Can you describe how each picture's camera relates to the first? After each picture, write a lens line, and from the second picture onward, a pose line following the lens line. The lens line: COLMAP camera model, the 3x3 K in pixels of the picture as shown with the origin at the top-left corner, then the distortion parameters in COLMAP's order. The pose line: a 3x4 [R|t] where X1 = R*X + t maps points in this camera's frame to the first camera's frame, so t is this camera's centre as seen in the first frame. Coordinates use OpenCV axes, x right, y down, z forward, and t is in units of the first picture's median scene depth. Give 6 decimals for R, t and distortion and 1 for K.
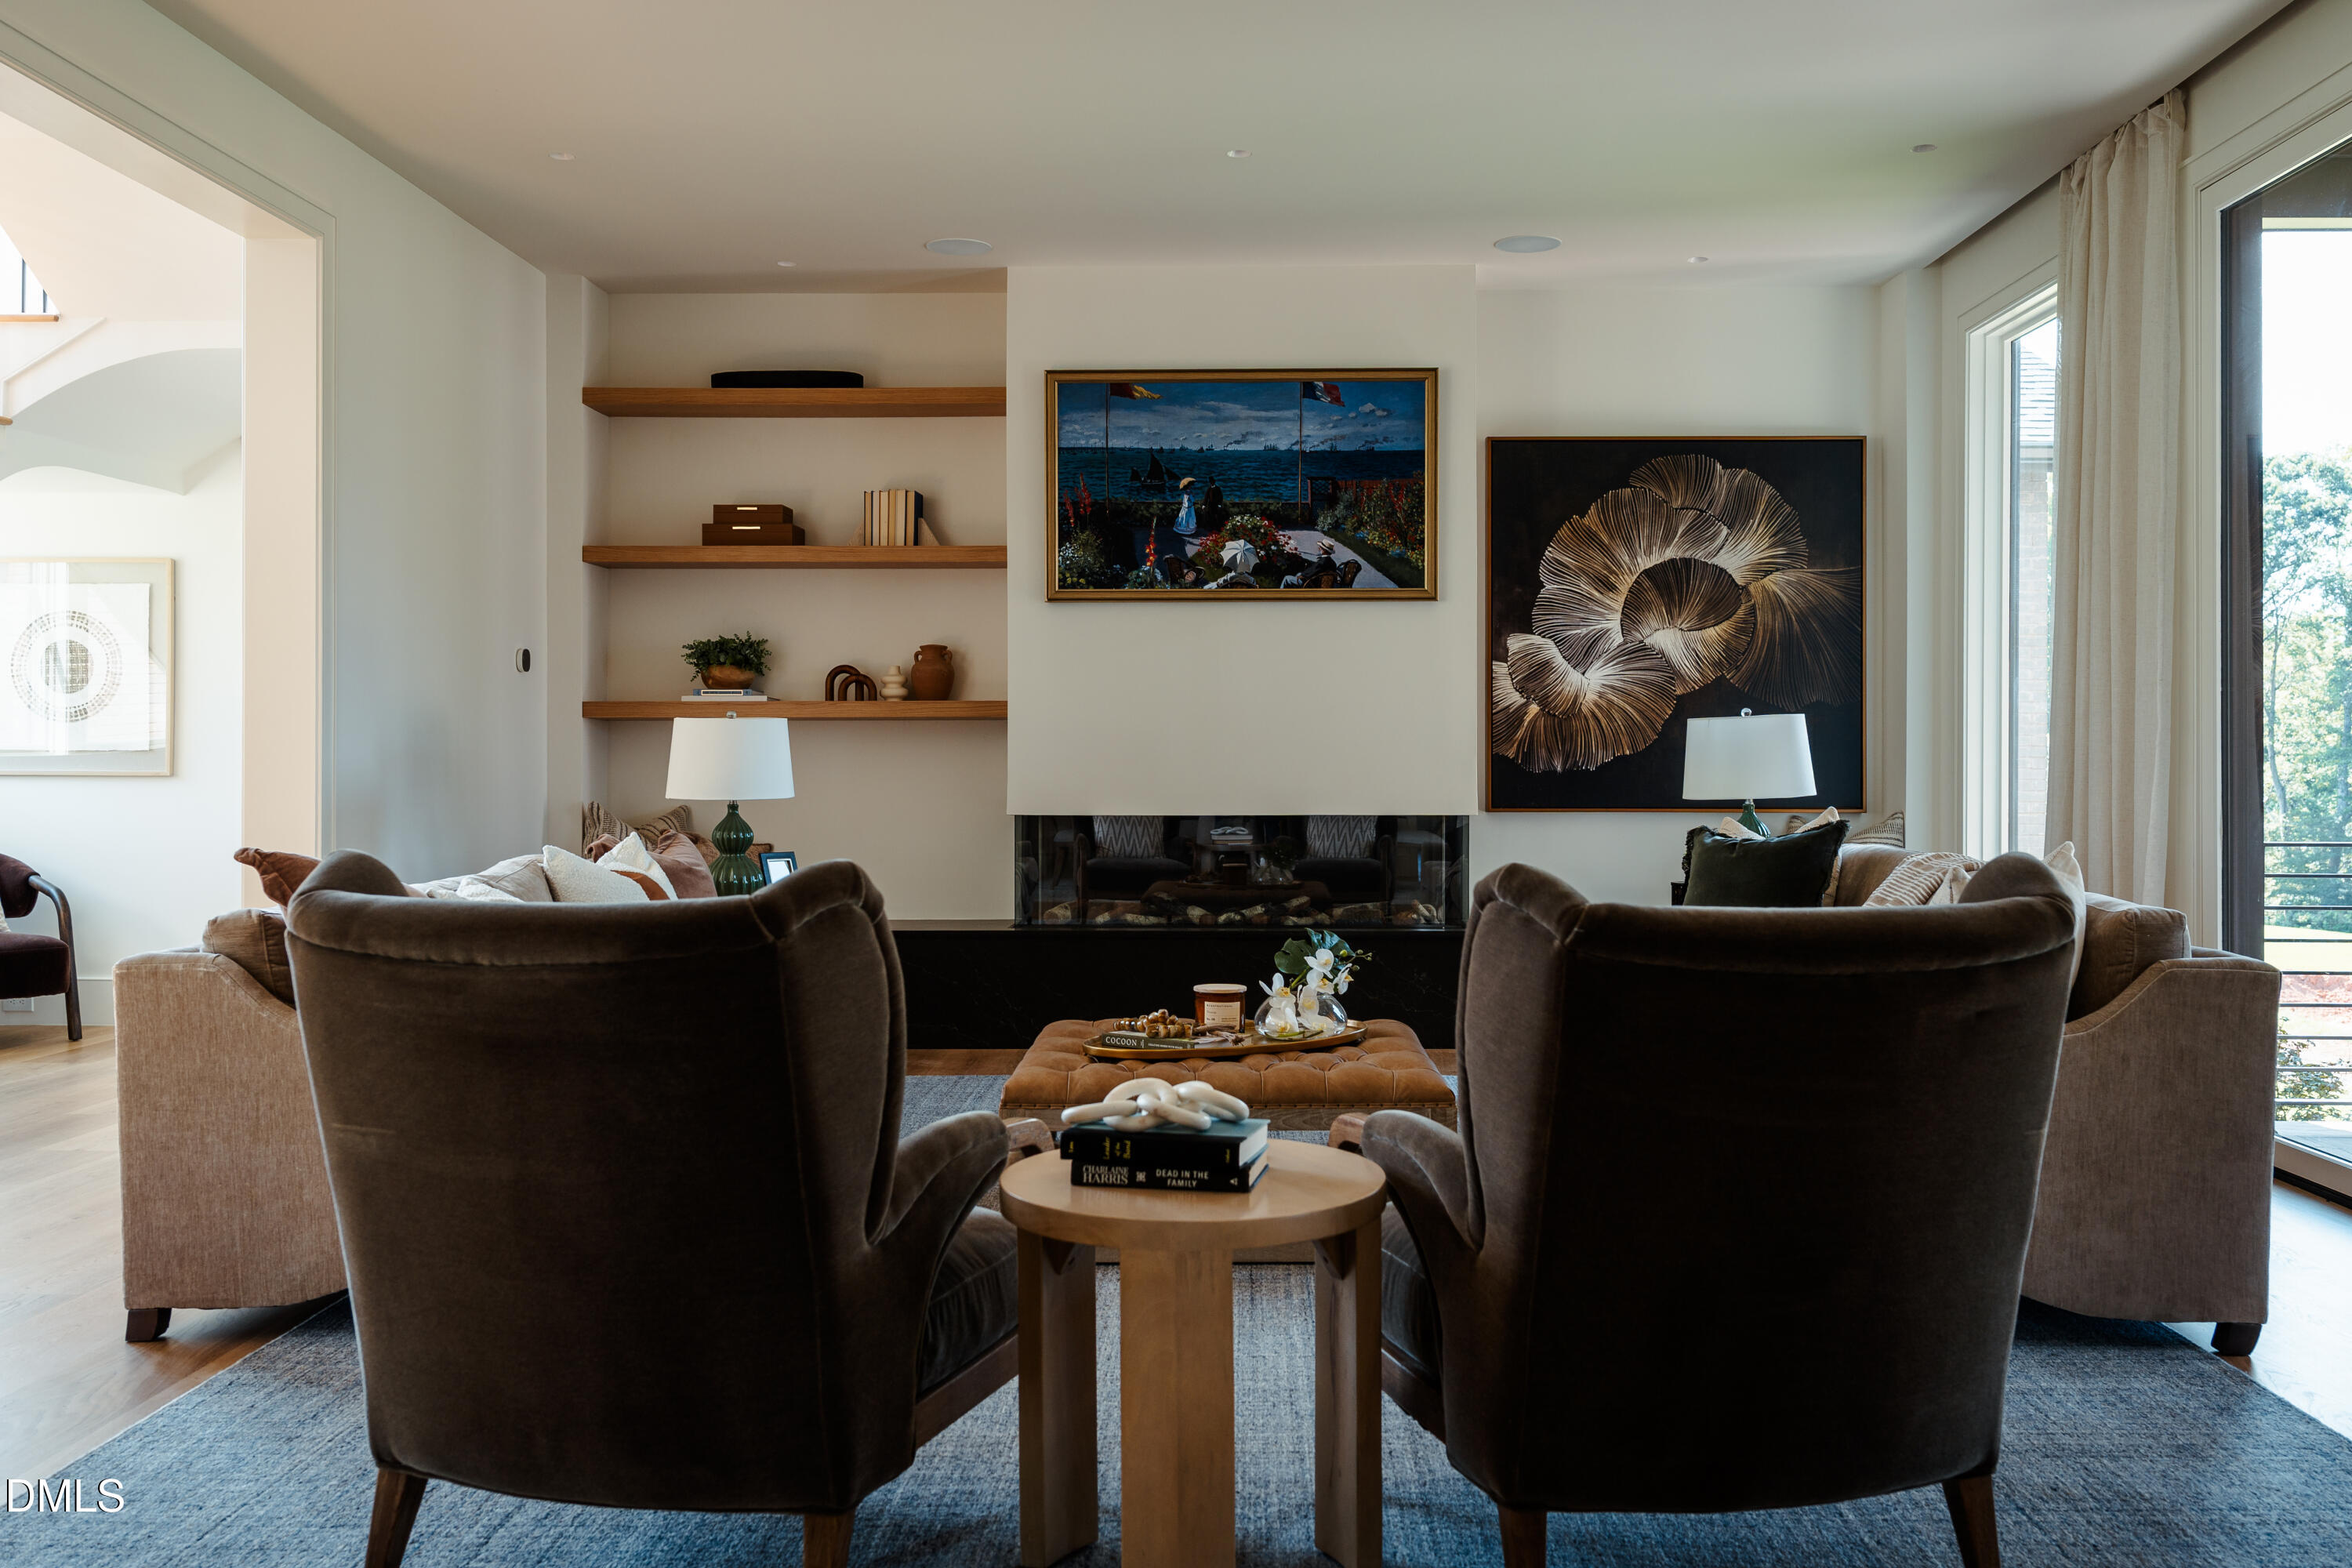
lens RADIAL K [[1905.6, 0, 1167.1], [0, 1905.6, 758.1], [0, 0, 1]] dist [0.001469, 0.001937]
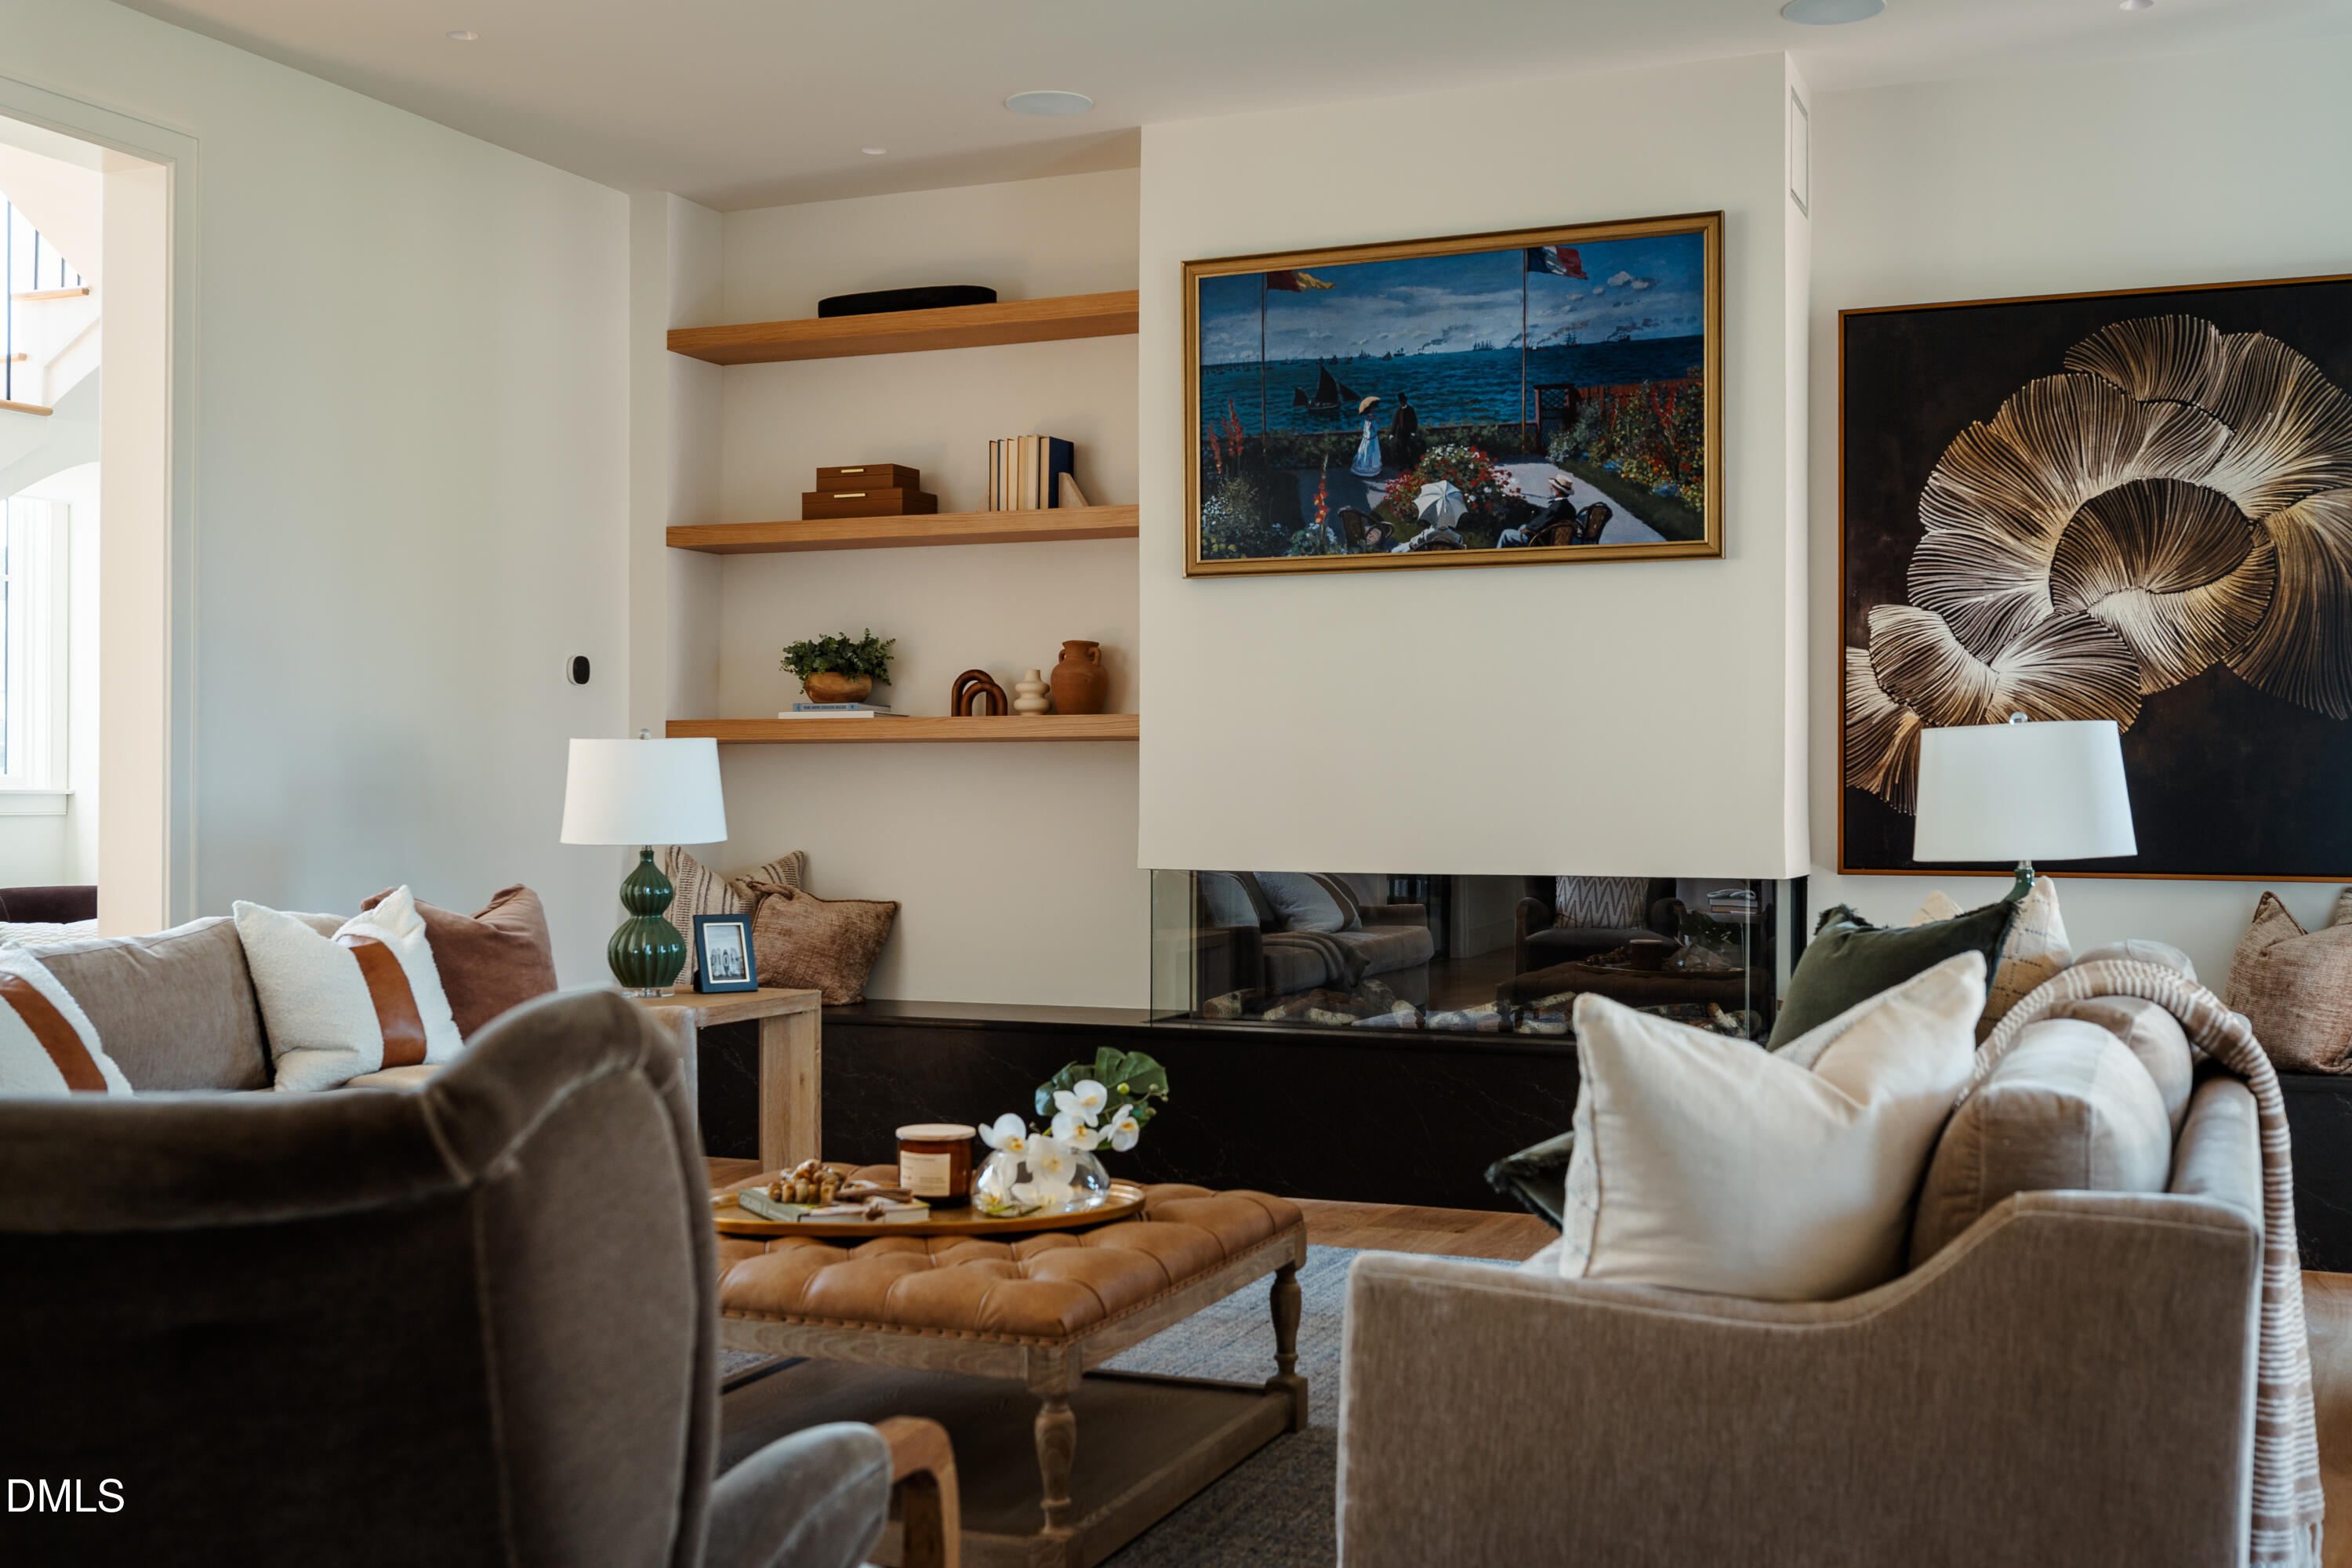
lens RADIAL K [[2344.0, 0, 1176.0], [0, 2344.0, 784.0], [0, 0, 1]] dist [-0.005646, -0.020574]
pose [[0.932127, 0.000872, -0.362130, 0.254526], [-0.002205, 0.999992, -0.003269, -0.000131], [0.362125, 0.003845, 0.932122, 0.159356]]
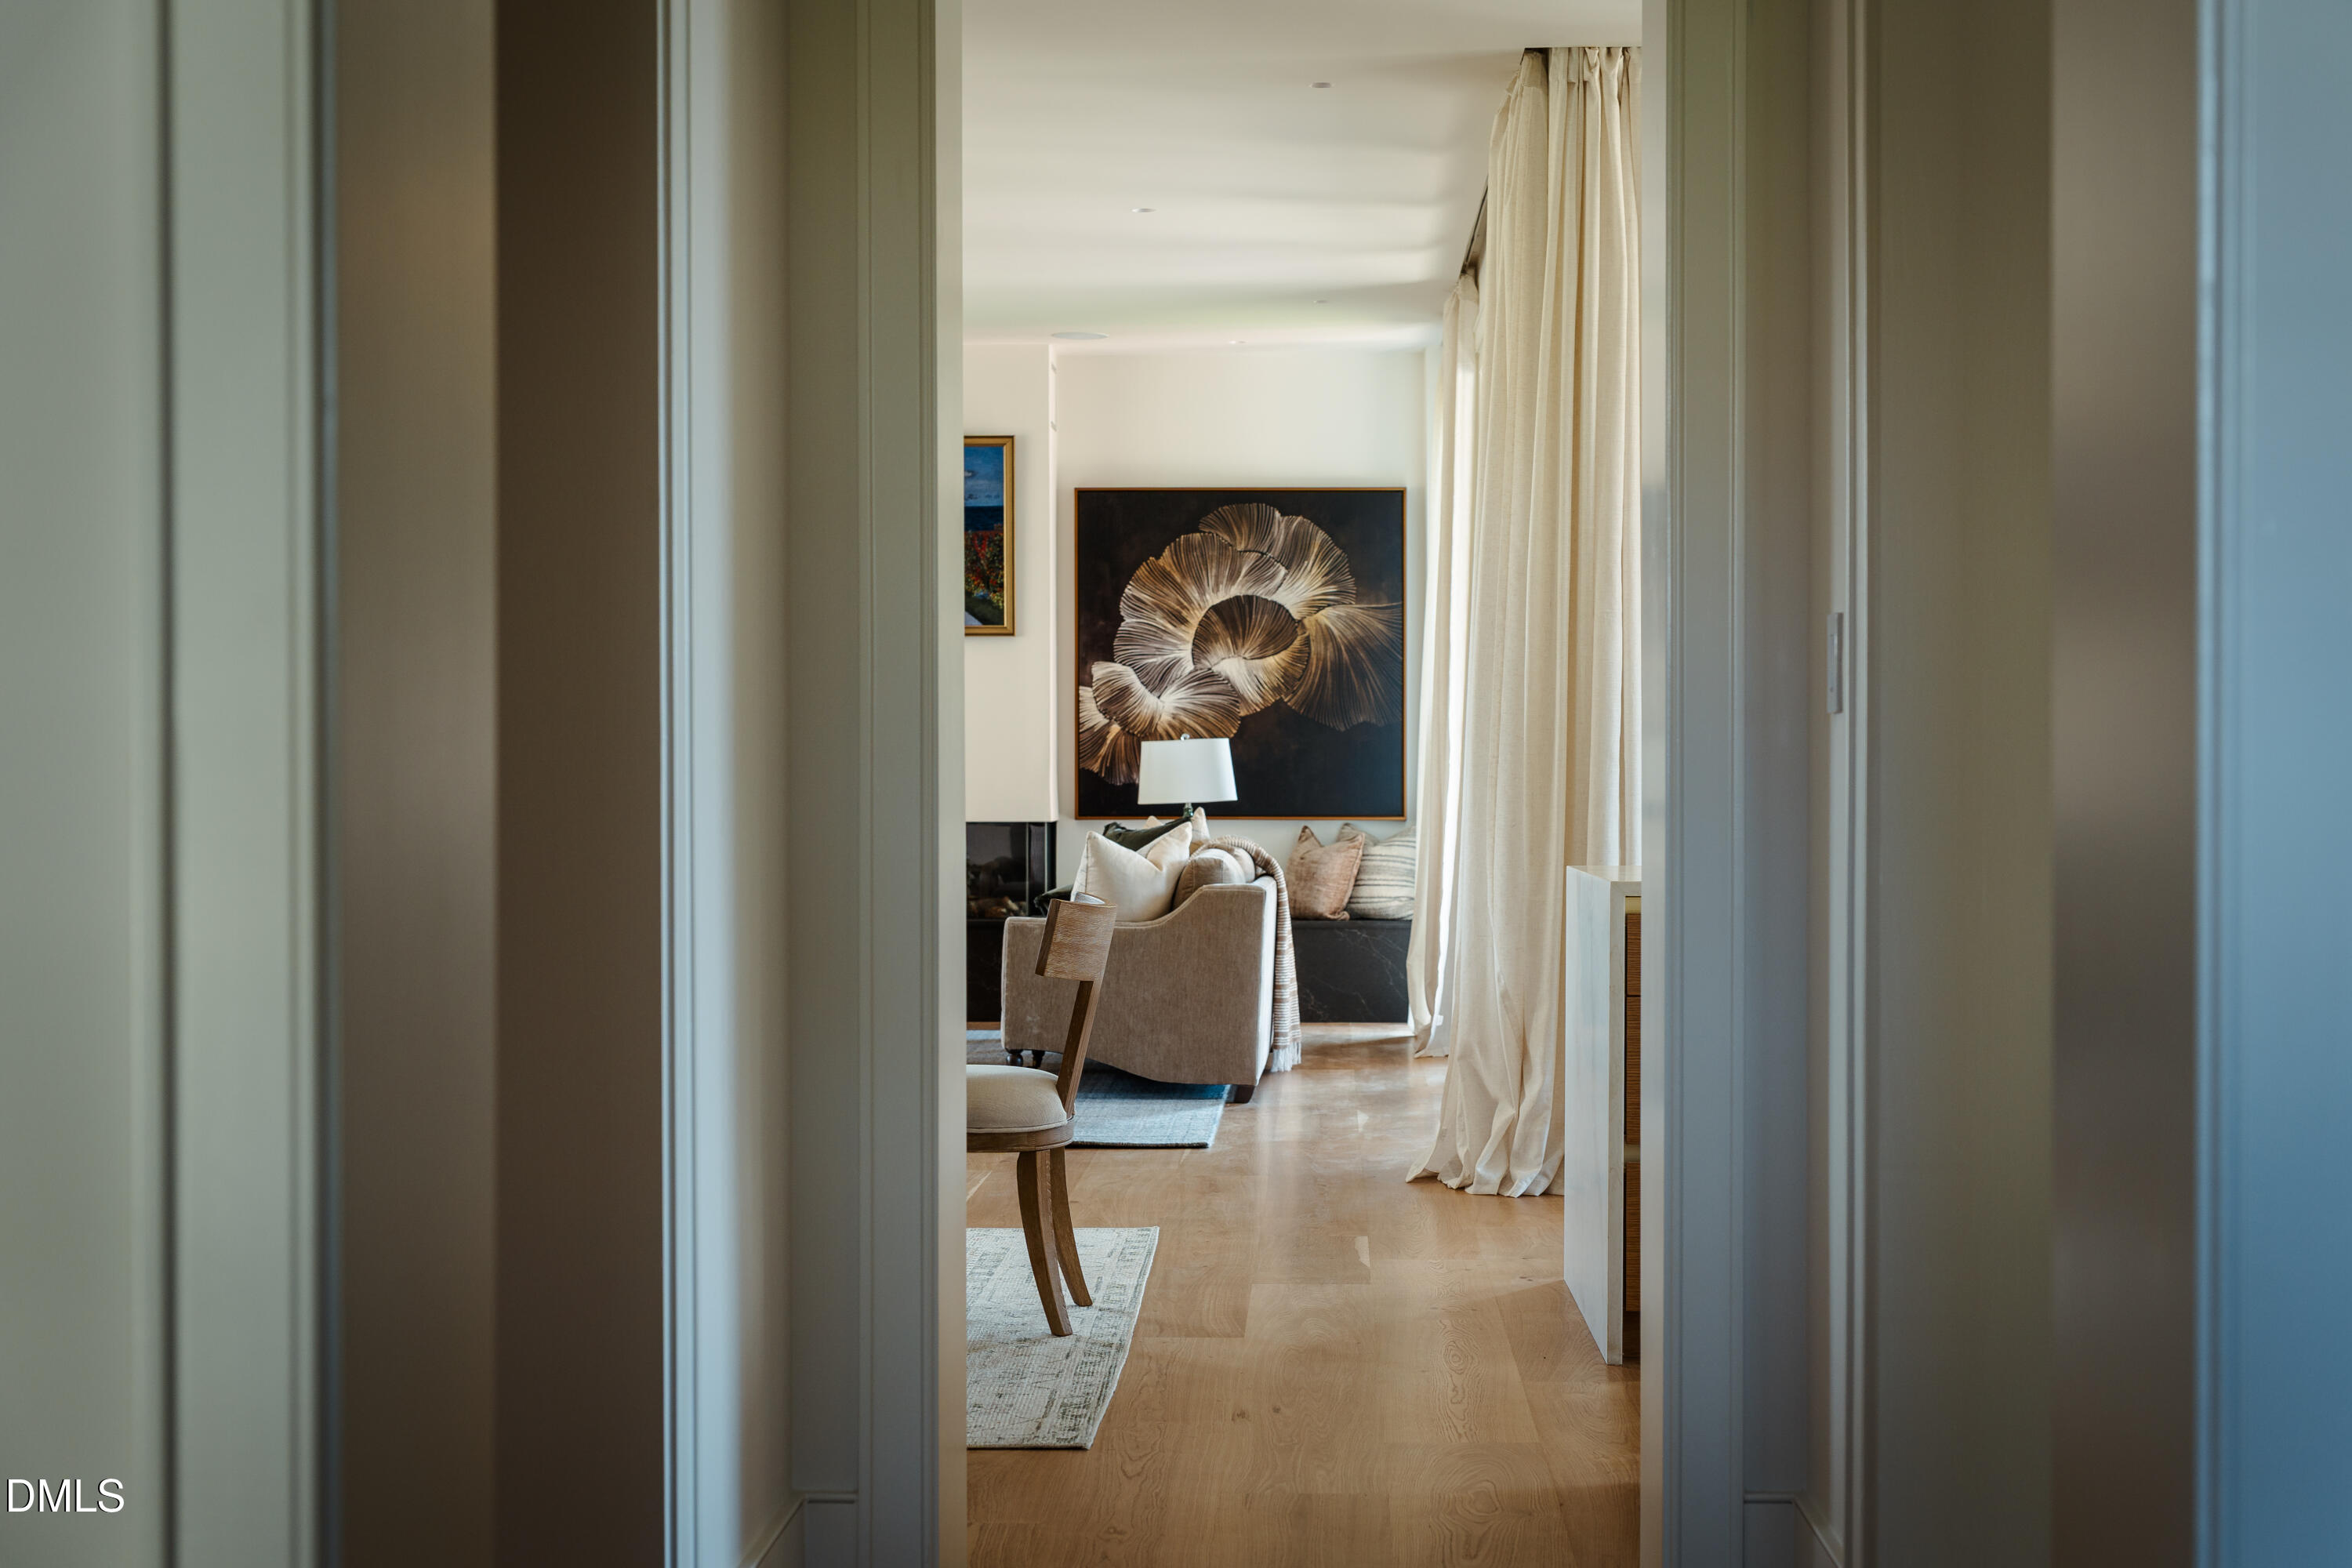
lens RADIAL K [[3433.6, 0, 1176.0], [0, 3433.6, 784.0], [0, 0, 1]] dist [-0.005702, -0.002734]
pose [[0.999998, -0.001449, -0.001667, 0.236841], [0.001455, 0.999993, 0.003515, -0.000175], [0.001662, -0.003518, 0.999992, -1.056278]]
